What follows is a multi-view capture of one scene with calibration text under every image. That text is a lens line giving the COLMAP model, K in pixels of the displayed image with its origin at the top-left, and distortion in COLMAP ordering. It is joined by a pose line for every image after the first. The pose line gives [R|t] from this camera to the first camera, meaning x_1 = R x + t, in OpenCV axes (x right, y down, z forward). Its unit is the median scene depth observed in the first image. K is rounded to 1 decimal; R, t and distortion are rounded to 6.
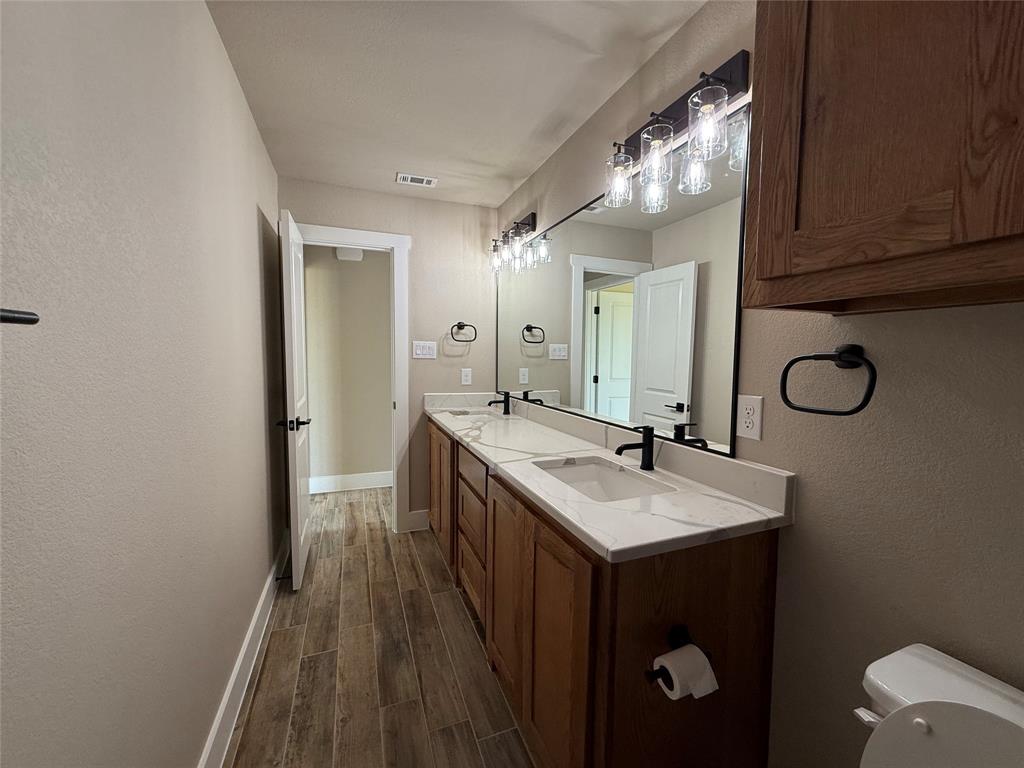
lens RADIAL K [[408.2, 0, 510.2], [0, 408.2, 384.3], [0, 0, 1]] dist [-0.000170, -0.000088]
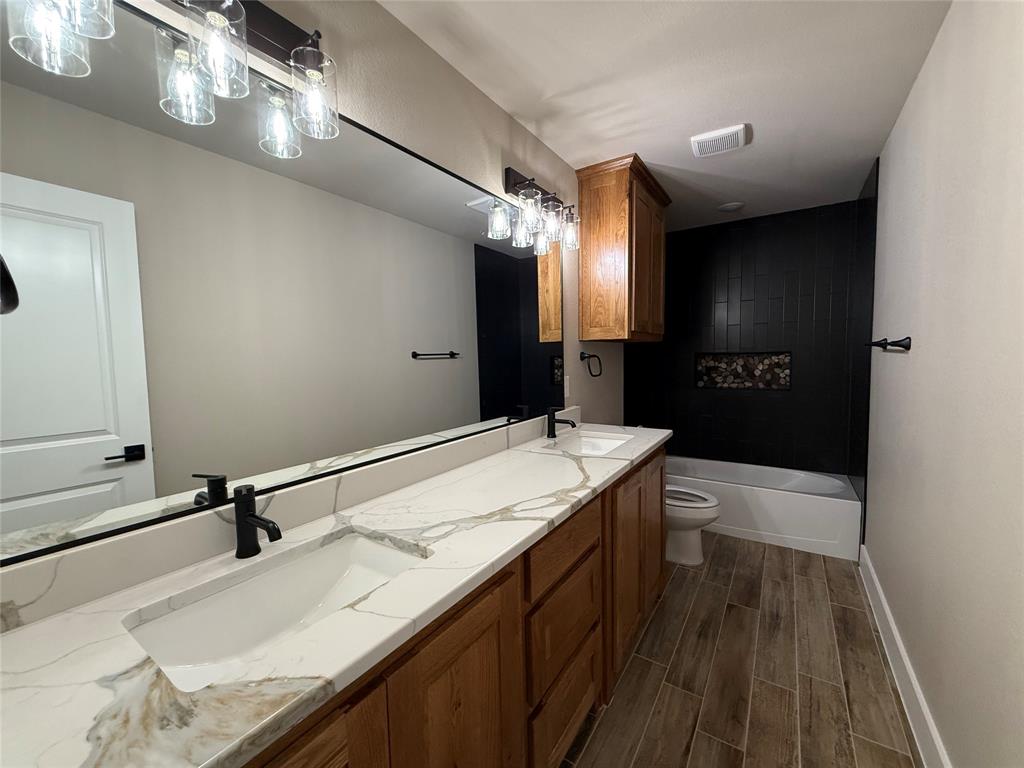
lens RADIAL K [[408.2, 0, 510.2], [0, 408.2, 384.3], [0, 0, 1]] dist [-0.000170, -0.000088]
pose [[-0.571905, -0.054292, 0.818521, -0.684655], [0.063070, 0.991944, 0.109863, -0.136668], [-0.817891, 0.114456, -0.563874, 1.756458]]
